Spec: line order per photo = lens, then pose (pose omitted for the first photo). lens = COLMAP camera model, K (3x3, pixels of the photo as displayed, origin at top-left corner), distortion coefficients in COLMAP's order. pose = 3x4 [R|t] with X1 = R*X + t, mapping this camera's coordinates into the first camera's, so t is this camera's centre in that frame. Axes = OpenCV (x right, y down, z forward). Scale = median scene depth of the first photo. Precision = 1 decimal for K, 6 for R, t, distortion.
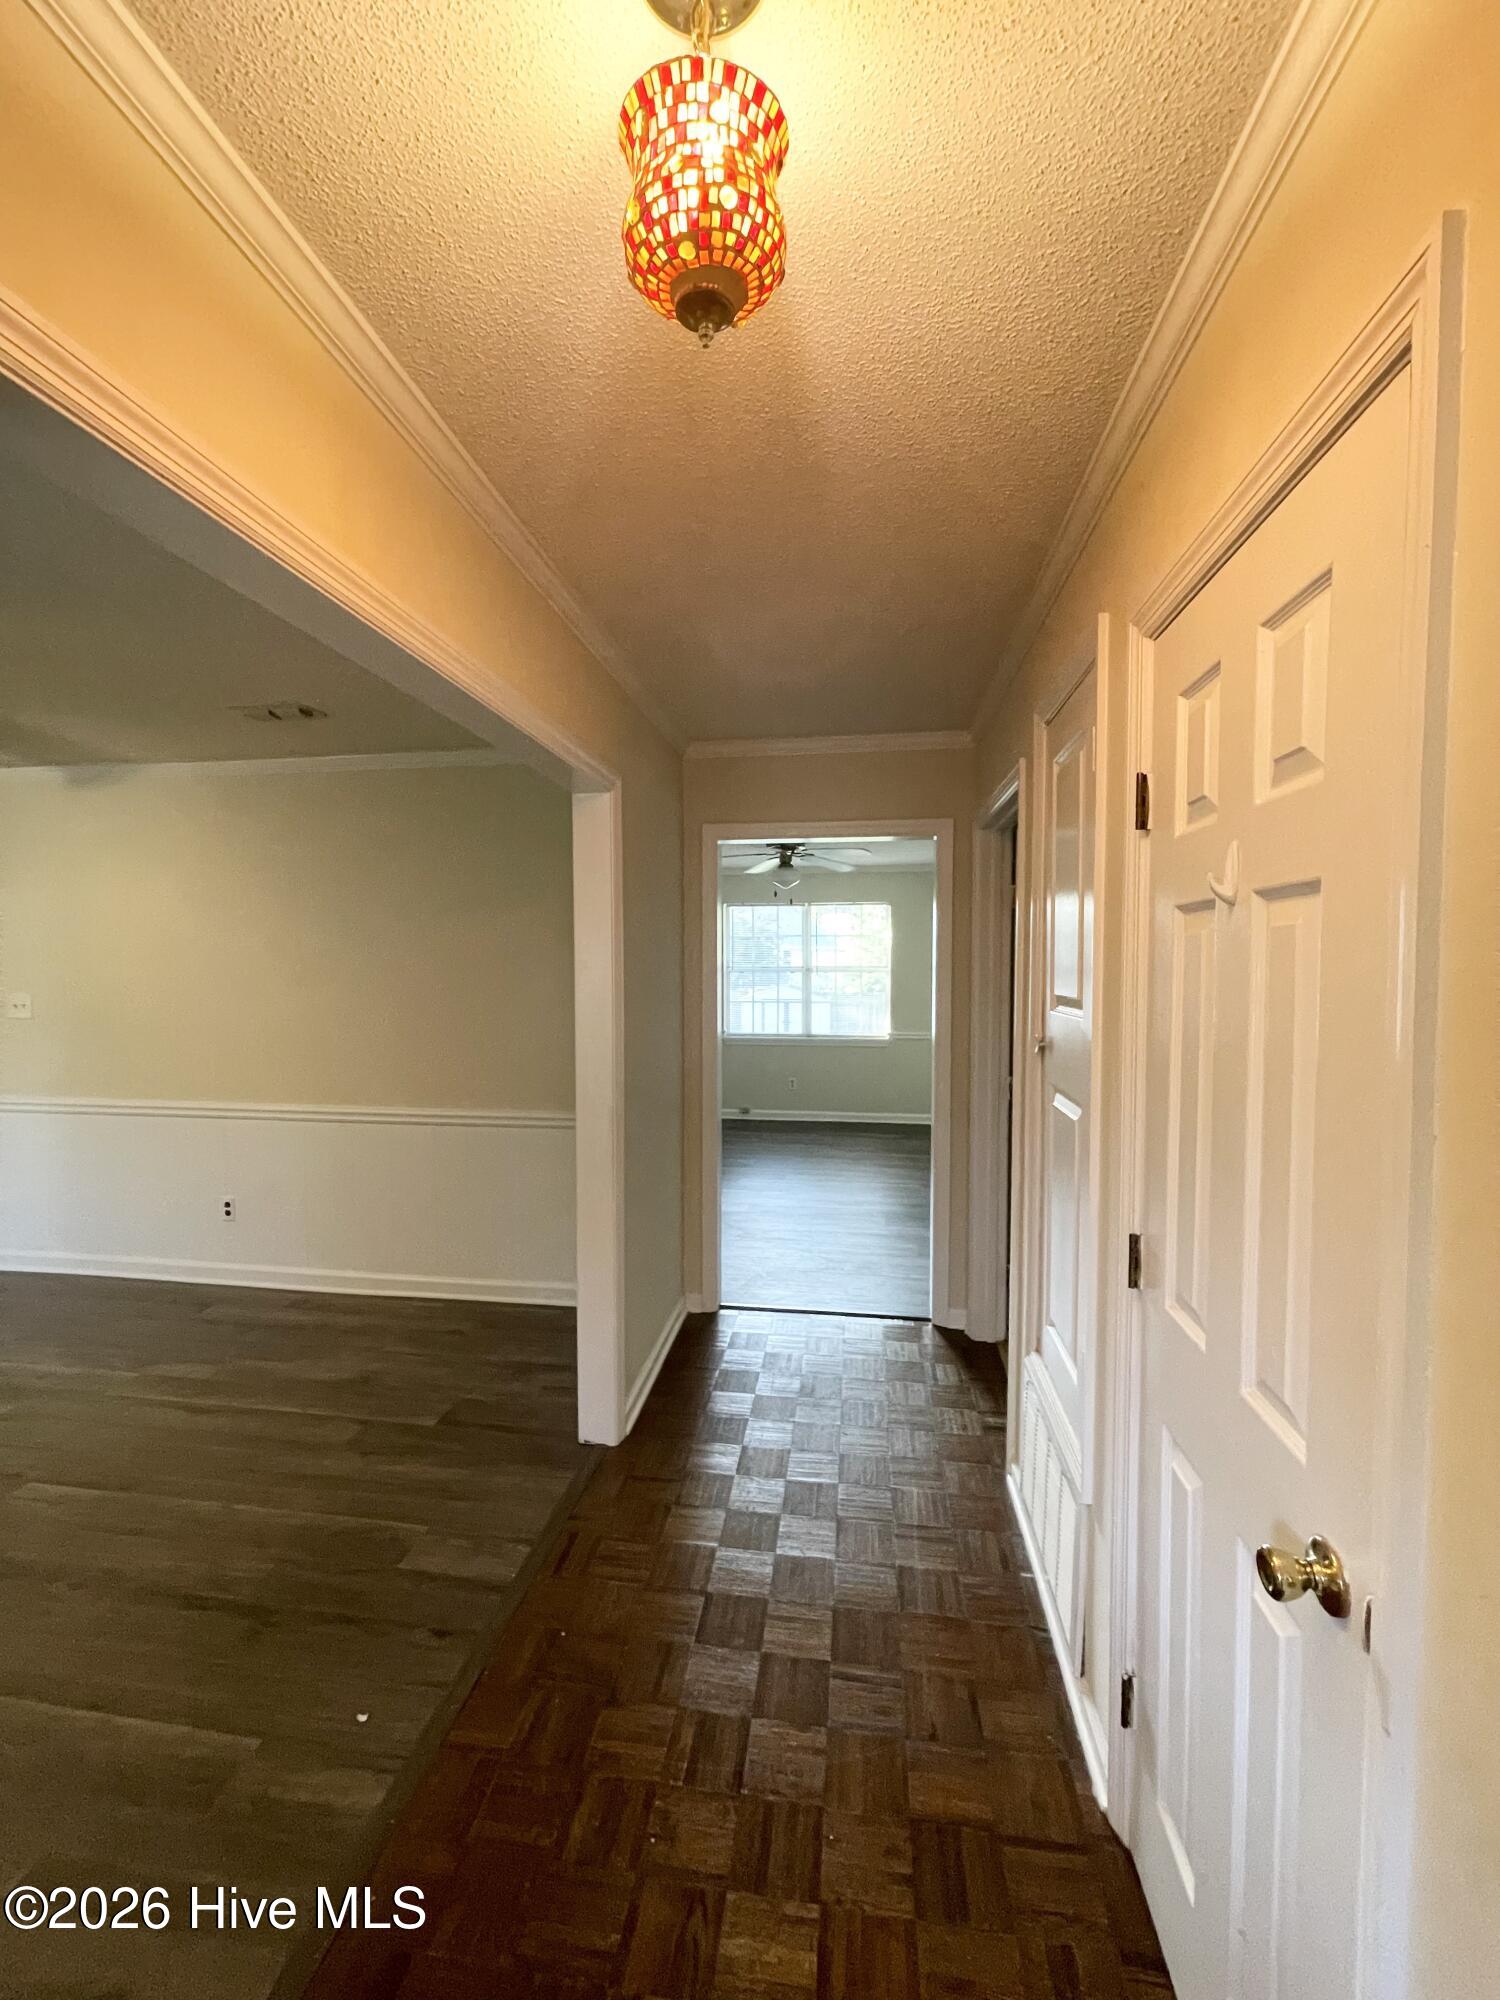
lens RADIAL K [[813.3, 0, 750.0], [0, 813.3, 1000.0], [0, 0, 1]] dist [-0.002803, -0.000059]
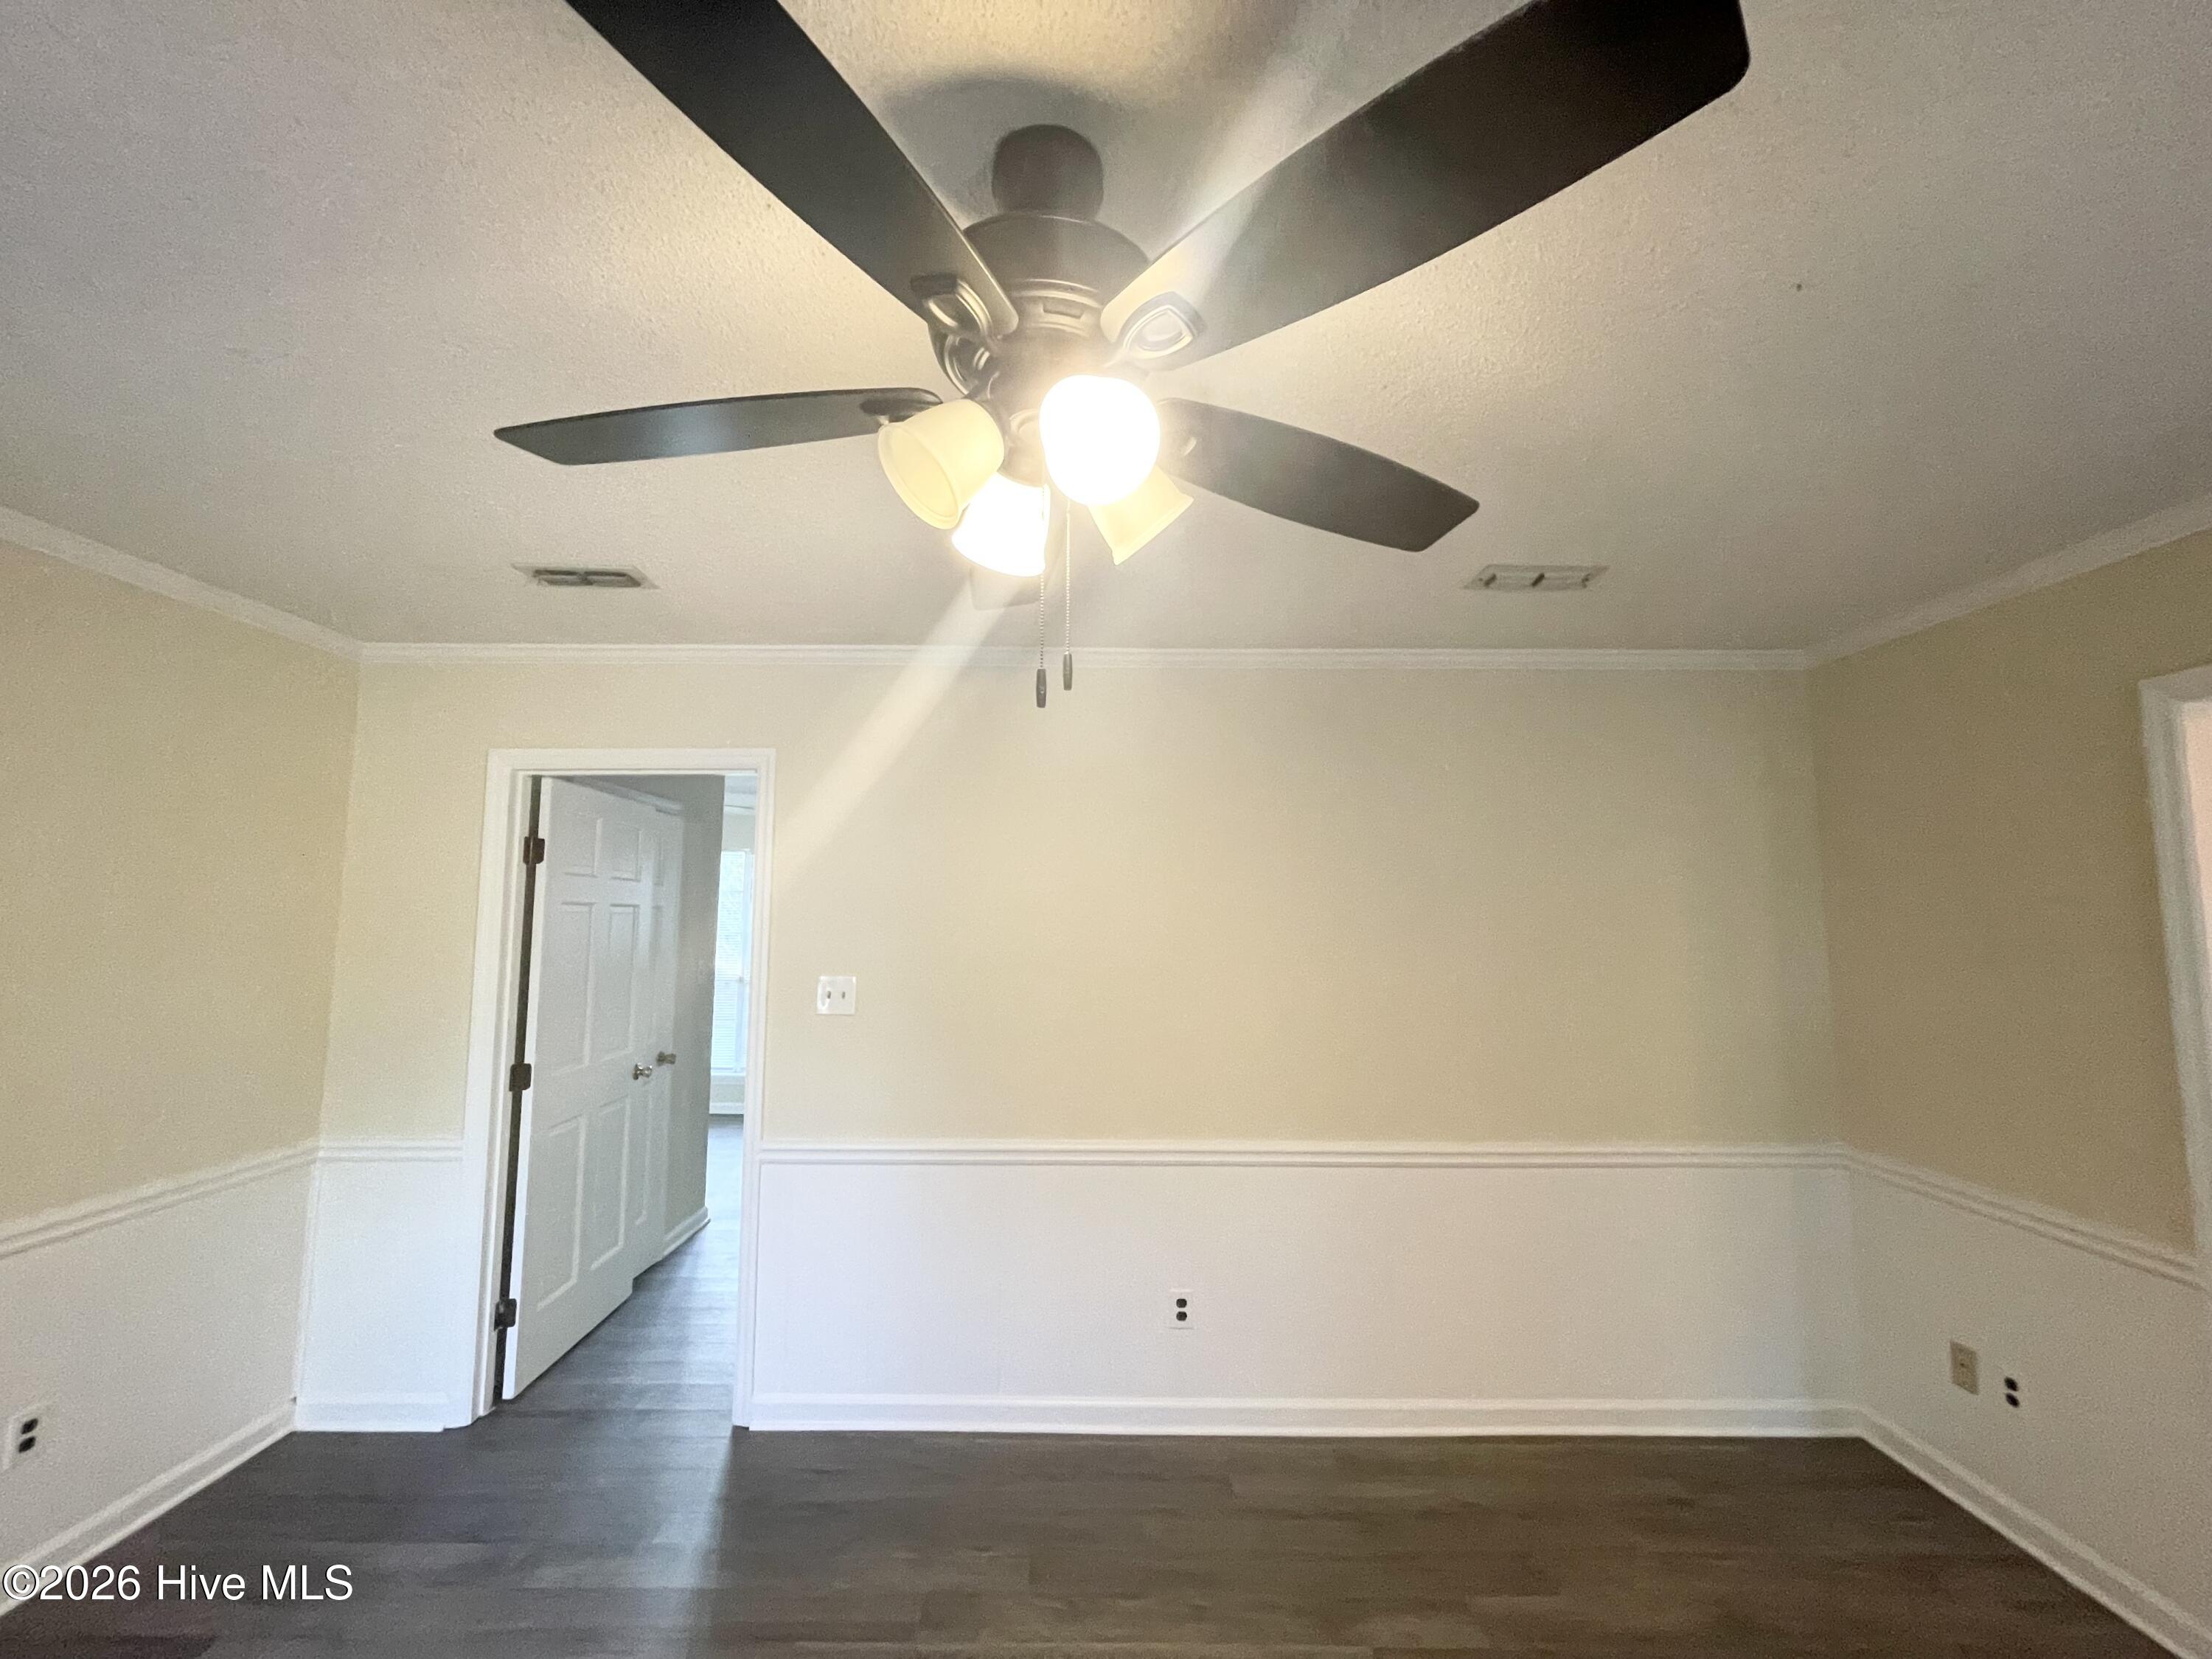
lens RADIAL K [[899.5, 0, 1106.0], [0, 899.5, 829.5], [0, 0, 1]] dist [-0.002803, -0.000059]
pose [[0.989447, 0.015809, 0.144034, -0.916619], [0.003476, 0.991155, -0.132663, -0.032595], [-0.144857, 0.131764, 0.980640, 0.282843]]
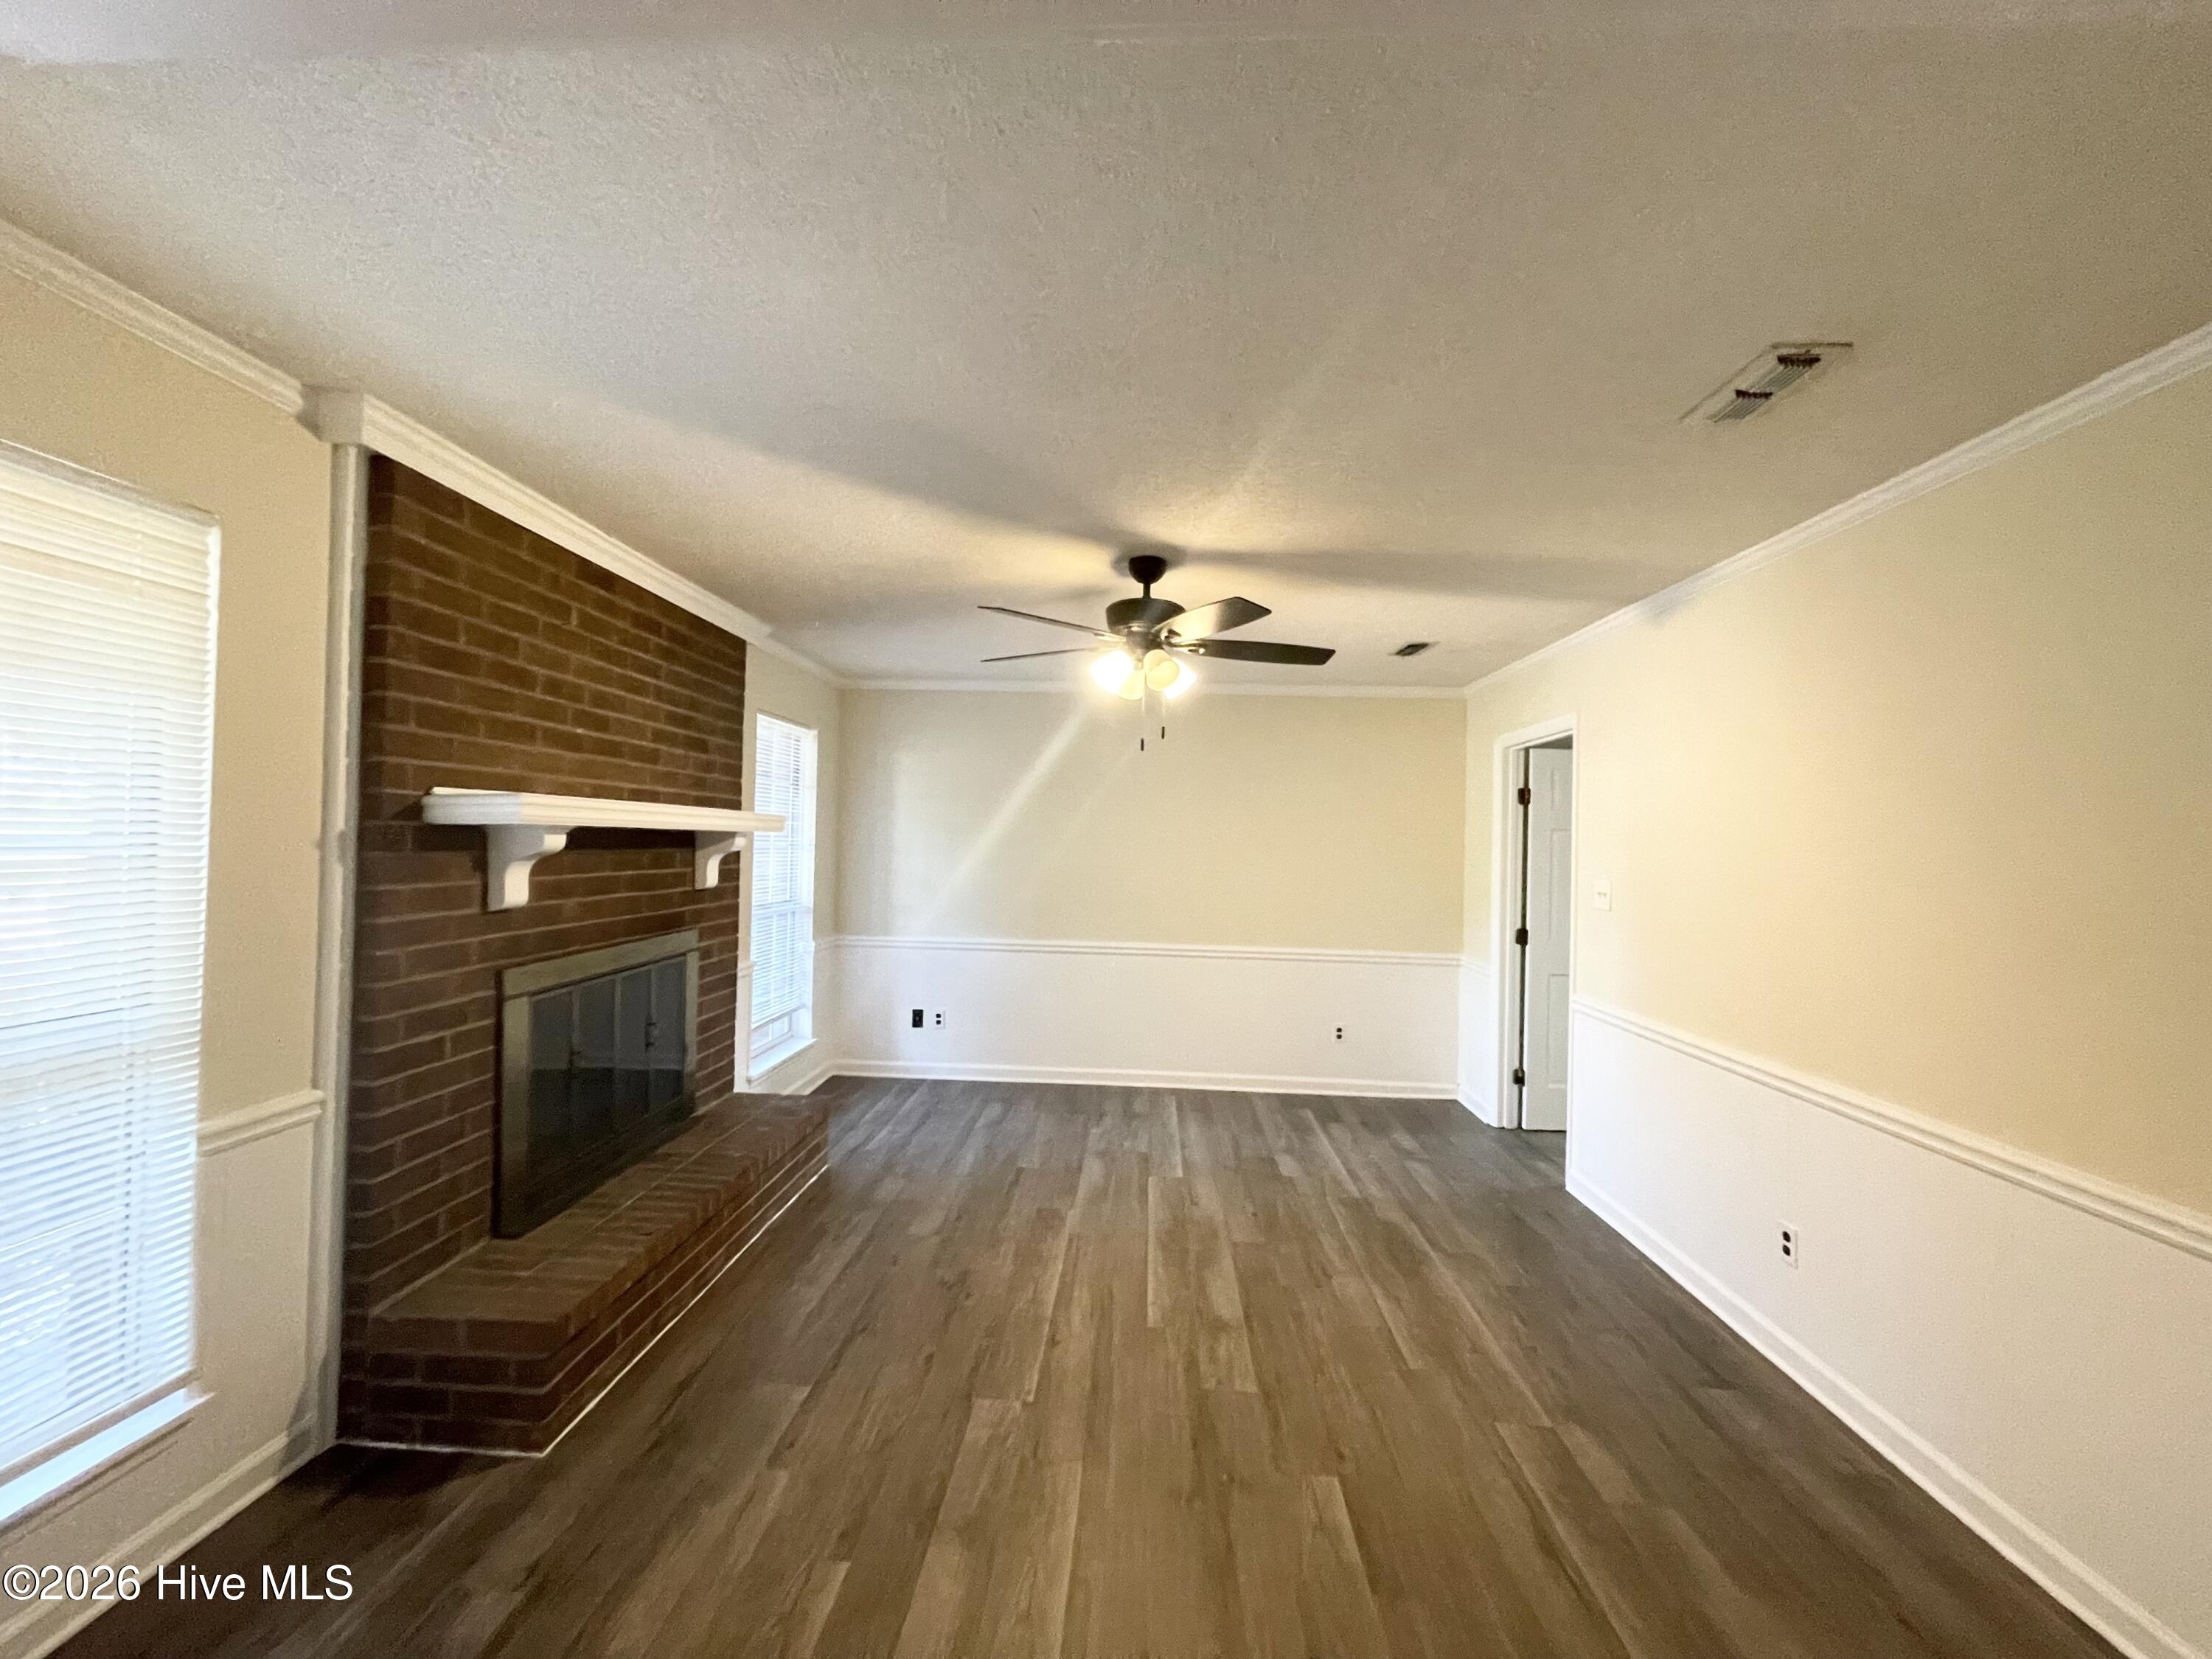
lens RADIAL K [[899.5, 0, 1106.0], [0, 899.5, 829.5], [0, 0, 1]] dist [-0.002803, -0.000059]
pose [[0.096540, -0.011123, -0.995267, -0.013168], [-0.069926, 0.997391, -0.017929, -0.008612], [0.992870, 0.071326, 0.095511, 0.451031]]
